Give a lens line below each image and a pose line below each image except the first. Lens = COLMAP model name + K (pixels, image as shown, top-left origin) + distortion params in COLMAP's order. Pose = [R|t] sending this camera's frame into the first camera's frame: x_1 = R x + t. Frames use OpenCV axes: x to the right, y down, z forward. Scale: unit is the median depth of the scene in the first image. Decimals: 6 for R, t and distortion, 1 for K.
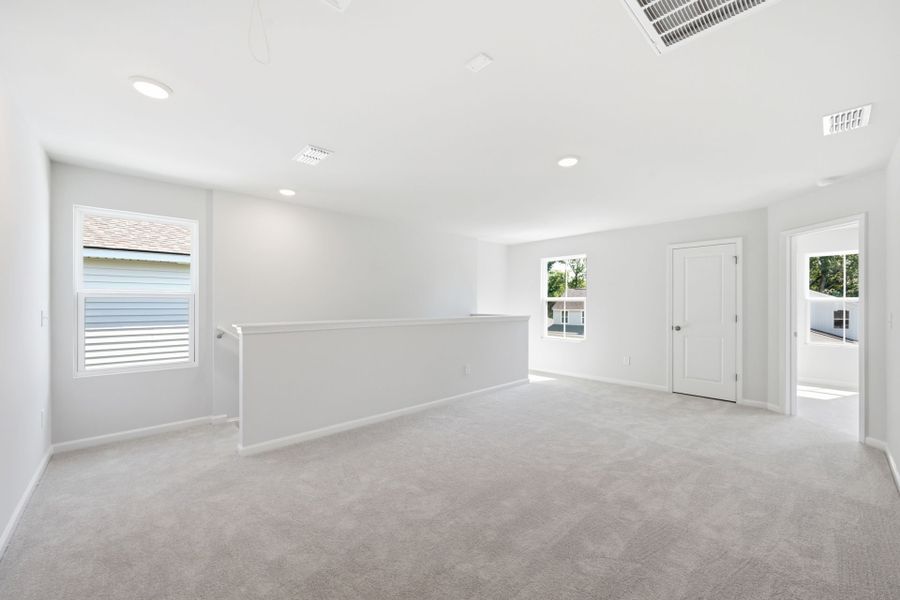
lens RADIAL K [[354.1, 0, 449.0], [0, 354.1, 302.6], [0, 0, 1]] dist [-0.001368, 0.000555]
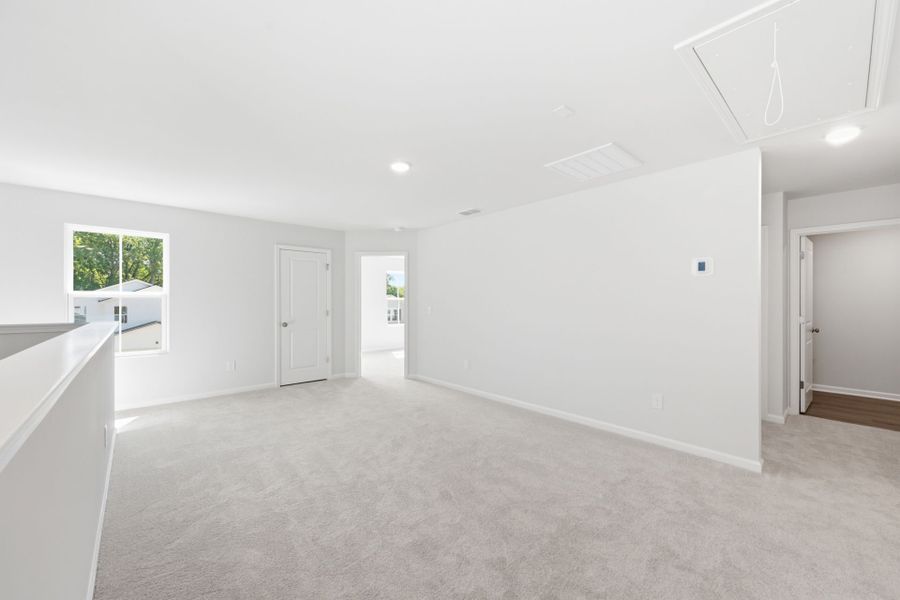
lens RADIAL K [[354.1, 0, 449.1], [0, 354.1, 302.0], [0, 0, 1]] dist [-0.001368, 0.000555]
pose [[0.018231, -0.000517, 0.999834, -0.451924], [-0.001919, 0.999998, 0.000552, 0.003735], [-0.999832, -0.001928, 0.018230, 0.542503]]
